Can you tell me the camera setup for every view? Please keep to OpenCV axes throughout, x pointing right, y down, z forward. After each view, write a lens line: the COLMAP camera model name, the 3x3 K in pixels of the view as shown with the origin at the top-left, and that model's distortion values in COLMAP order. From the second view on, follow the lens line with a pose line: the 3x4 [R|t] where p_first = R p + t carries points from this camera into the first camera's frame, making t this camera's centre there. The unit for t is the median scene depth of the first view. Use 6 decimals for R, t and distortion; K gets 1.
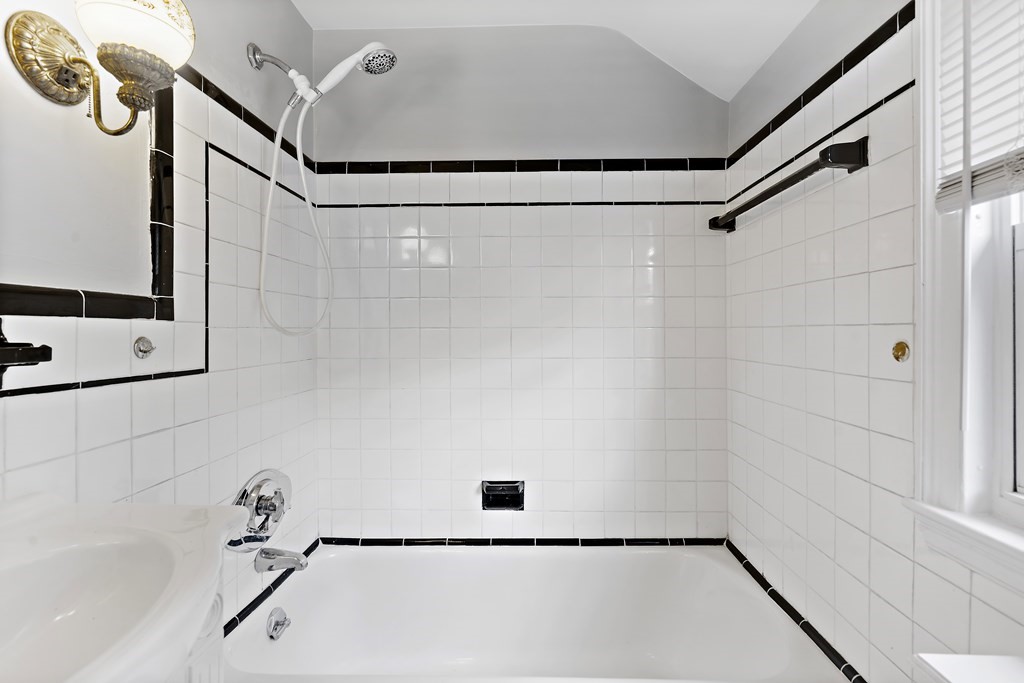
lens RADIAL K [[466.7, 0, 513.0], [0, 466.7, 327.5], [0, 0, 1]] dist [-0.002385, -0.000029]
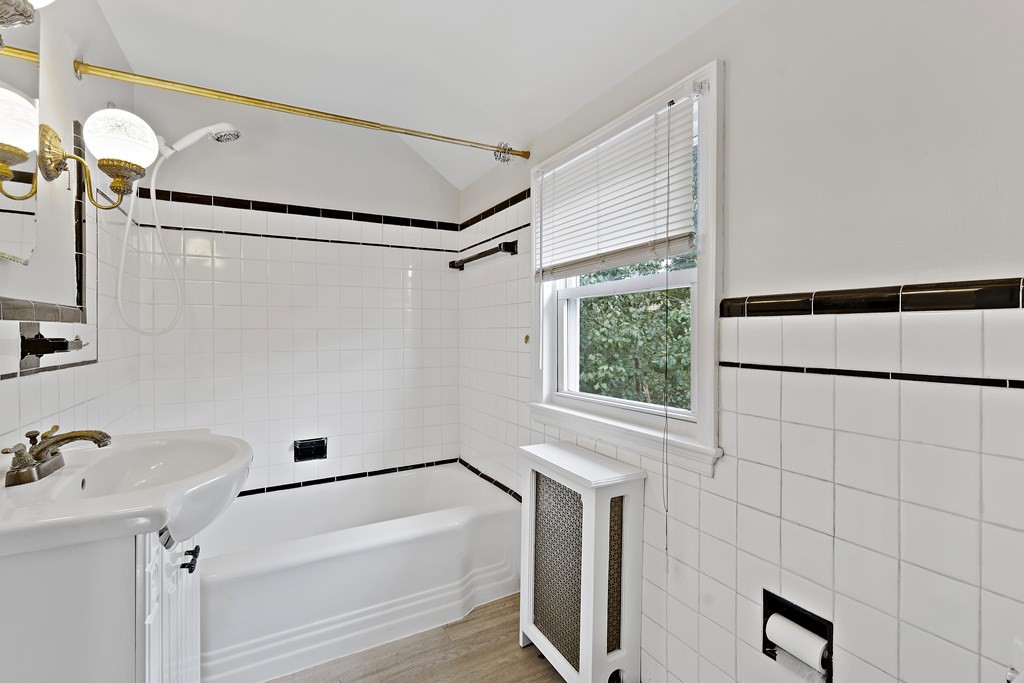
lens RADIAL K [[466.7, 0, 513.0], [0, 466.7, 327.5], [0, 0, 1]] dist [-0.002385, -0.000029]
pose [[0.862377, 0.001993, 0.506263, -0.252910], [-0.001165, 0.999997, -0.001952, -0.001550], [-0.506265, 0.001093, 0.862377, -0.616129]]
